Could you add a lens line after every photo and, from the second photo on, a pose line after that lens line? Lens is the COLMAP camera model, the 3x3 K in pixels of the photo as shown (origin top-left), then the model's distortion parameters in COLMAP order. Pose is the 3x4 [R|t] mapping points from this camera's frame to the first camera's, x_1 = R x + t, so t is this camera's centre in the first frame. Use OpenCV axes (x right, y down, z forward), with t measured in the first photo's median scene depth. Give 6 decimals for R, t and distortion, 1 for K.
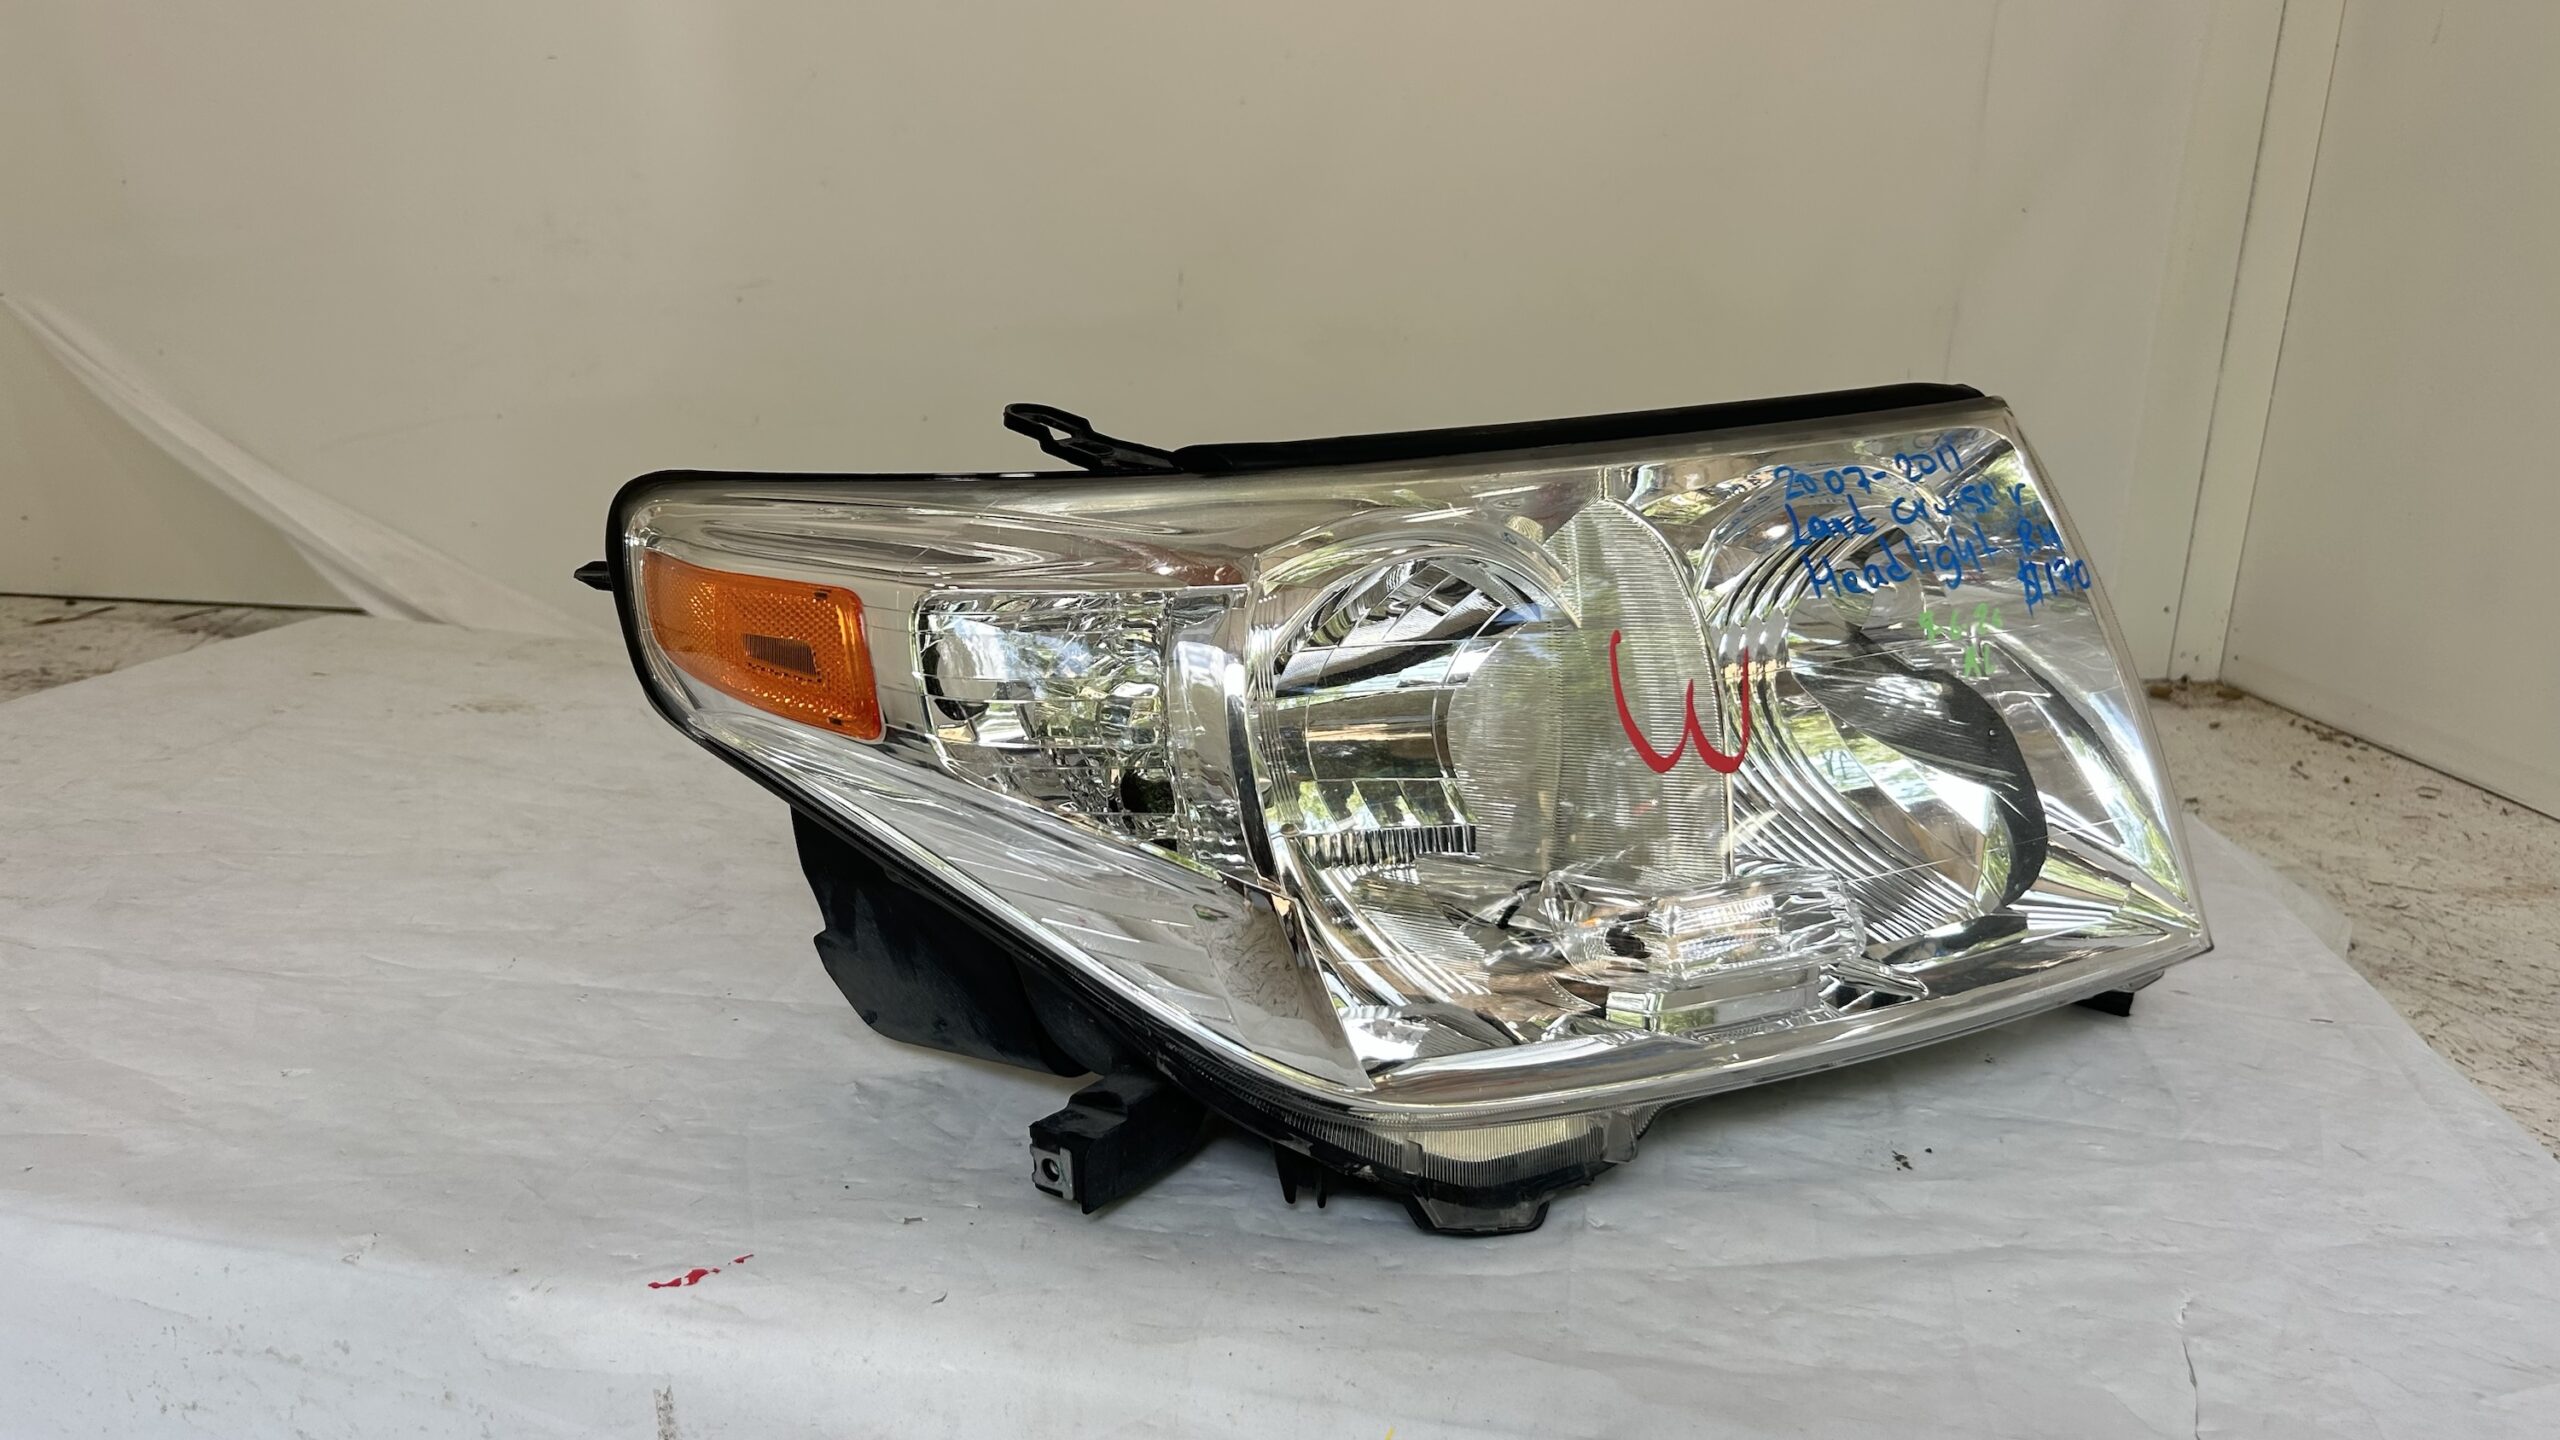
lens RADIAL K [[1924.7, 0, 1280.0], [0, 1924.7, 720.0], [0, 0, 1]] dist [0.003477, 0.003992]
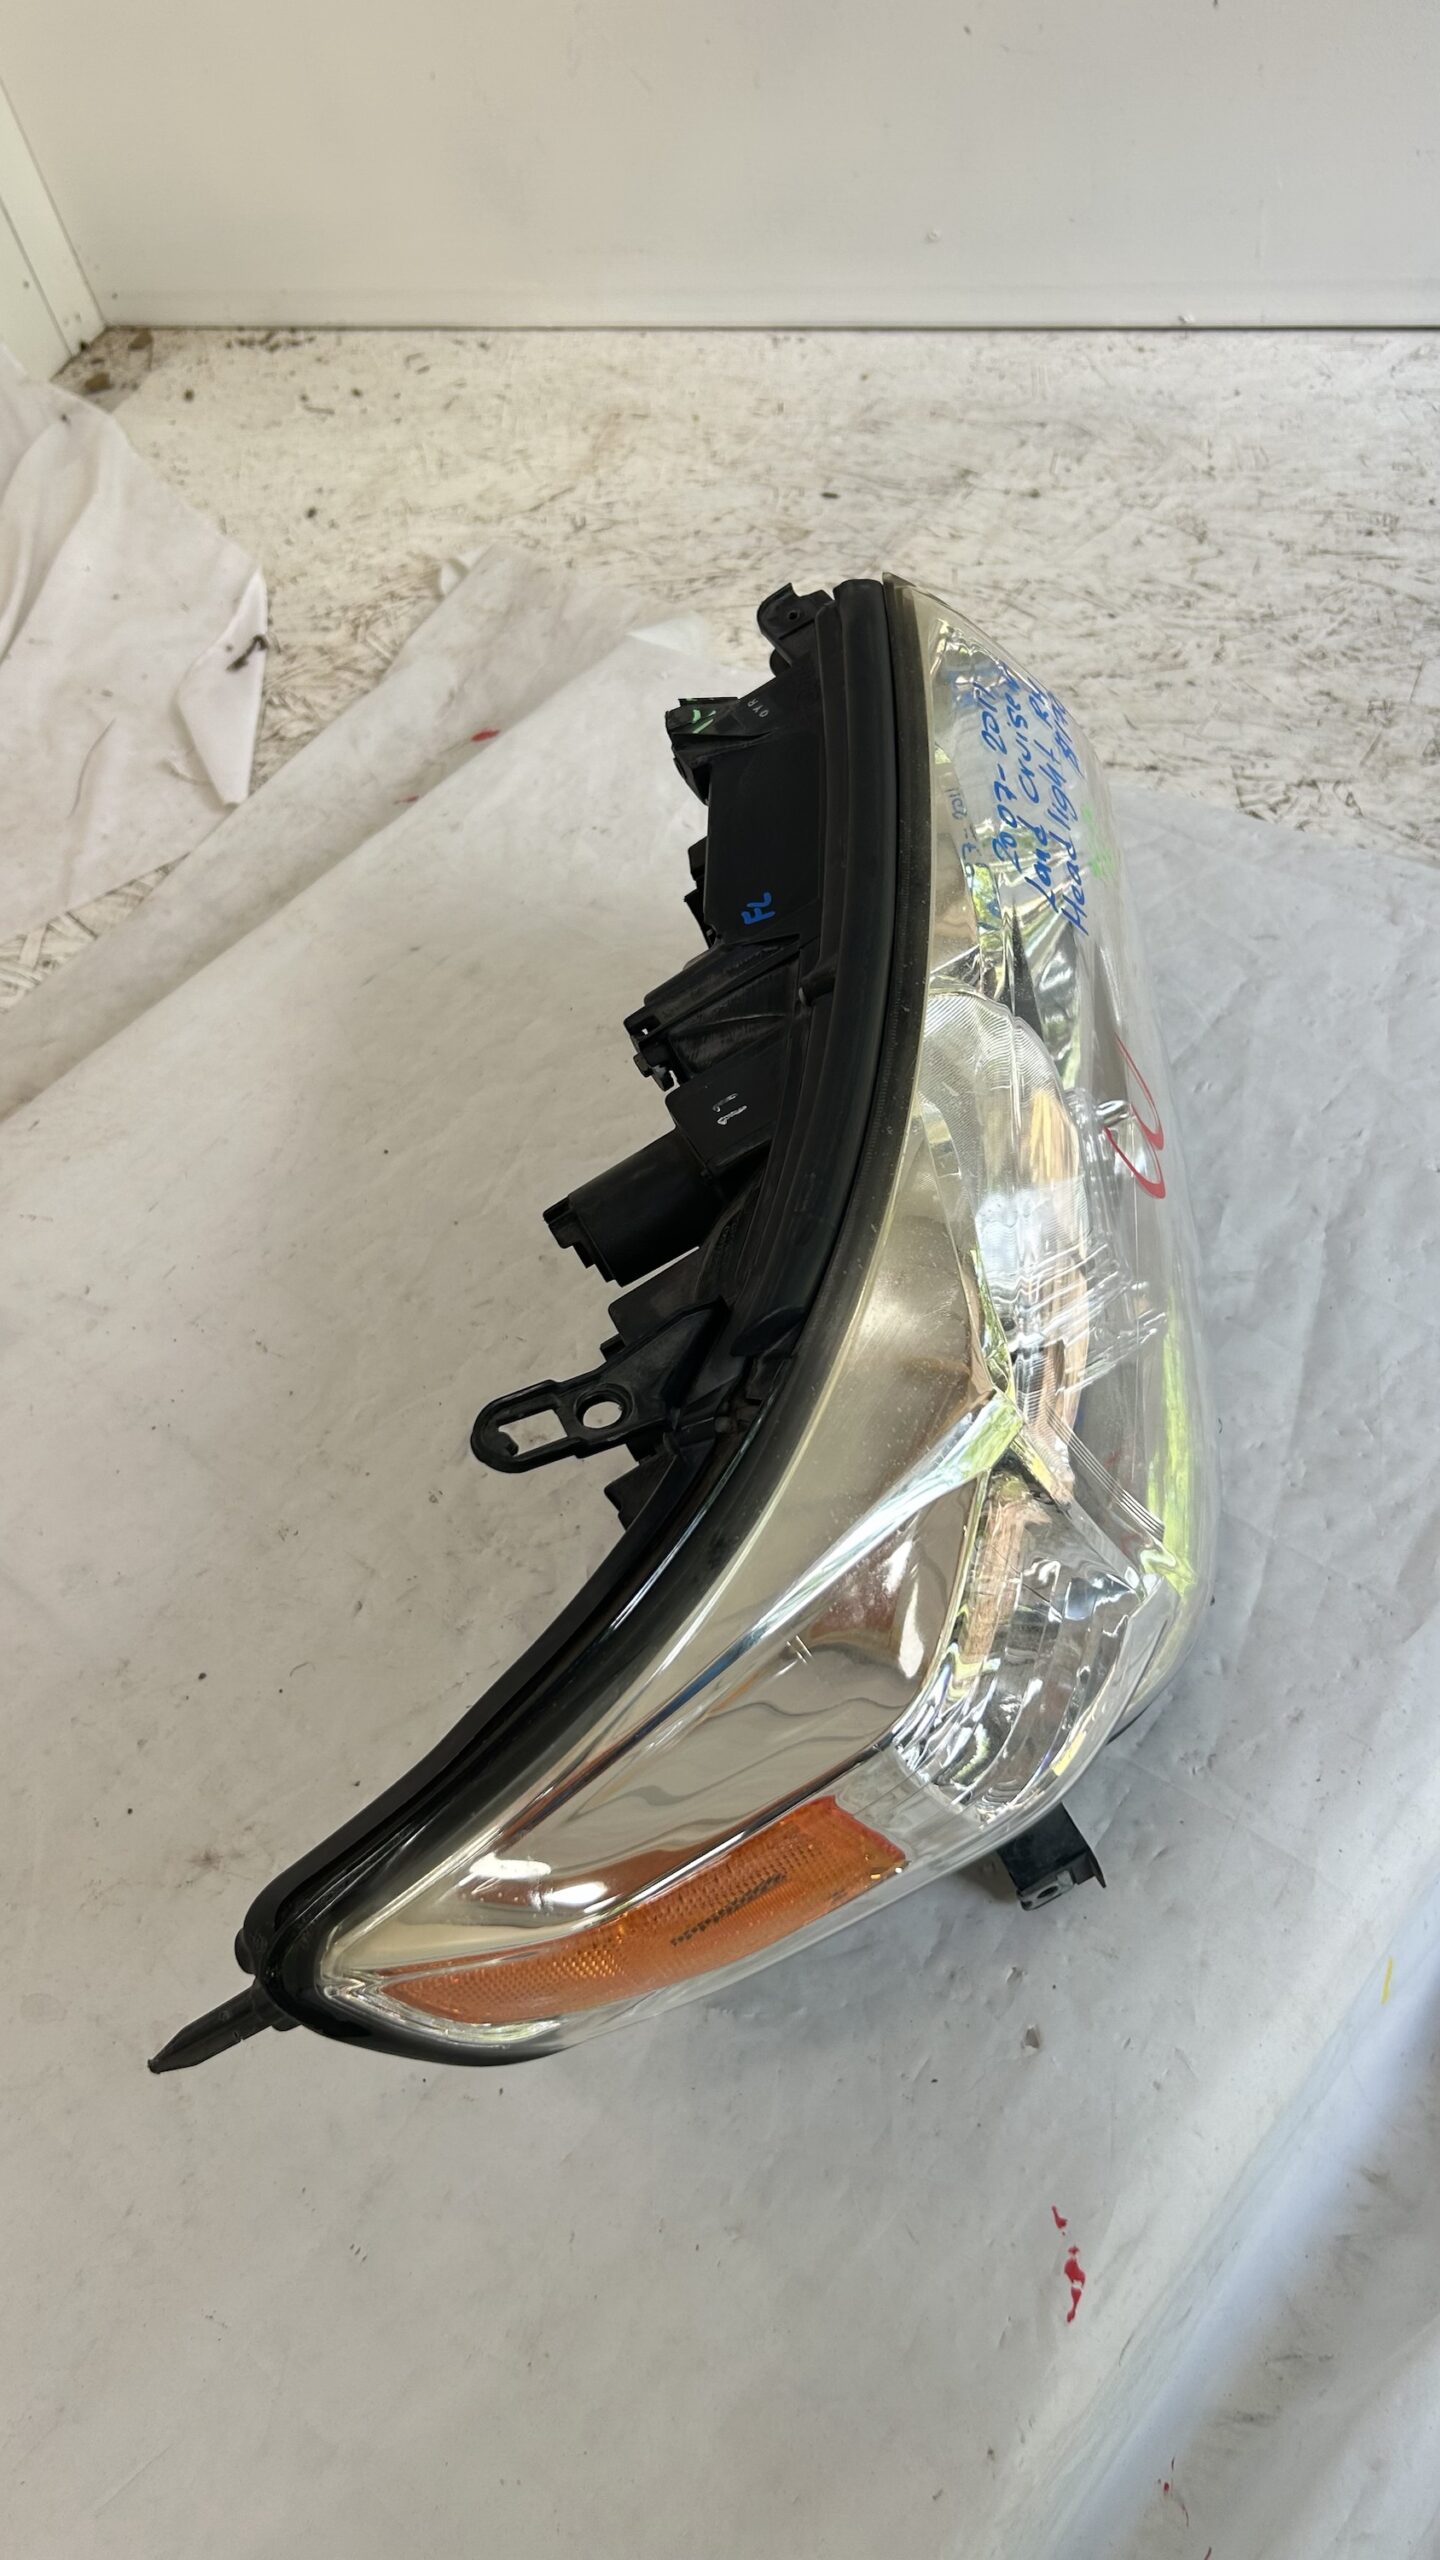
lens RADIAL K [[1924.7, 0, 720.0], [0, 1924.7, 1280.0], [0, 0, 1]] dist [0.003477, 0.003992]
pose [[0.499177, -0.752924, 0.428867, -0.389001], [0.434057, 0.645644, 0.628282, -0.677835], [-0.749945, -0.127471, 0.649103, 0.489093]]
